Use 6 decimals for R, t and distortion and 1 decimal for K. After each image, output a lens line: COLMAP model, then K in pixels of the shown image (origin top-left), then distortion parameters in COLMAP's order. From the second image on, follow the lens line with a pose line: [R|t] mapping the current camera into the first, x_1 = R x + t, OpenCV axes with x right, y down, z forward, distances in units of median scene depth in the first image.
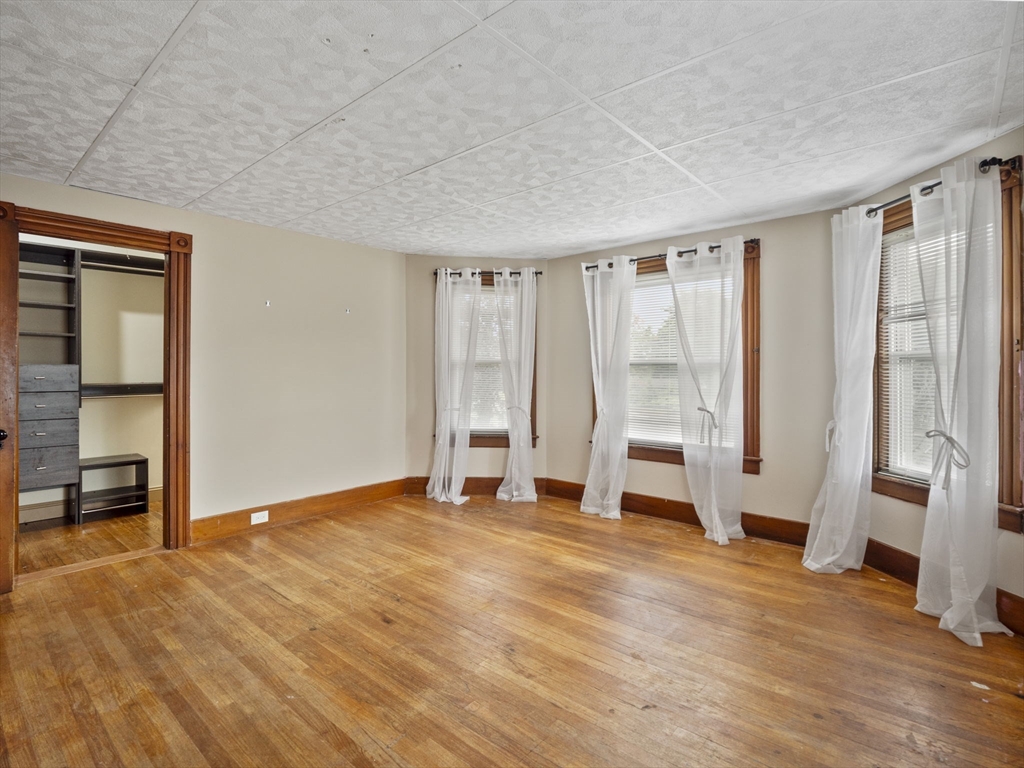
lens RADIAL K [[500.8, 0, 492.6], [0, 500.8, 374.5], [0, 0, 1]] dist [-0.003339, -0.001796]
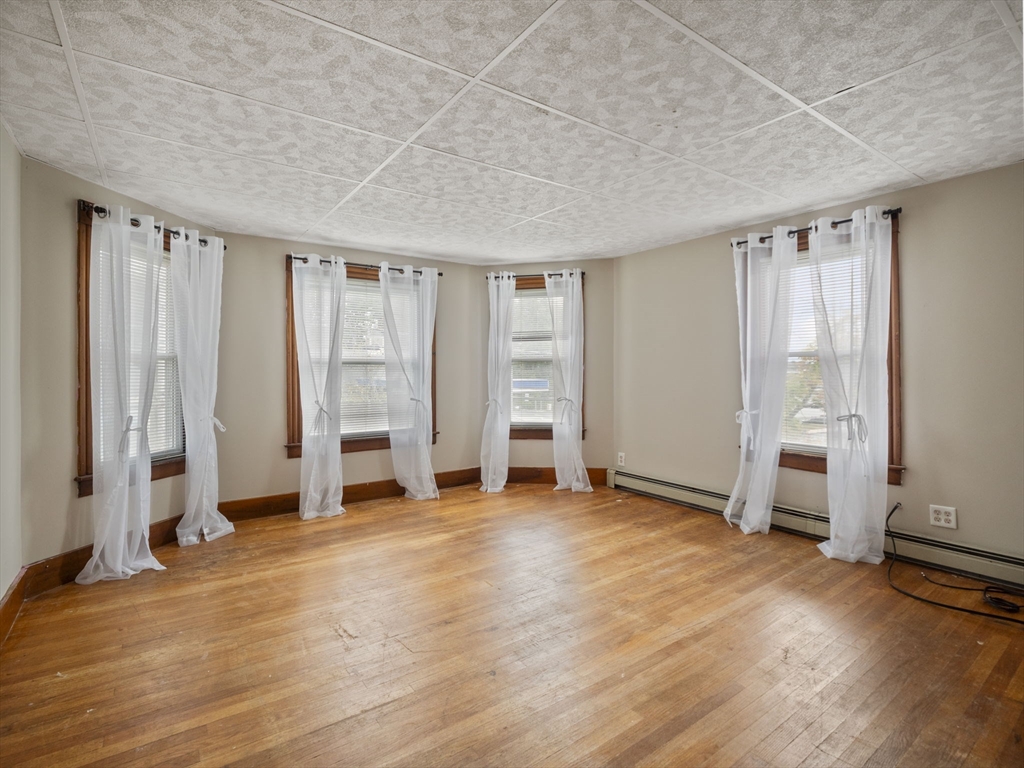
lens RADIAL K [[500.8, 0, 492.6], [0, 500.8, 374.5], [0, 0, 1]] dist [-0.003339, -0.001796]
pose [[0.246399, -0.010231, 0.969114, -0.727284], [0.012163, 0.999898, 0.007463, 0.000331], [-0.969092, 0.009949, 0.246499, 0.488826]]
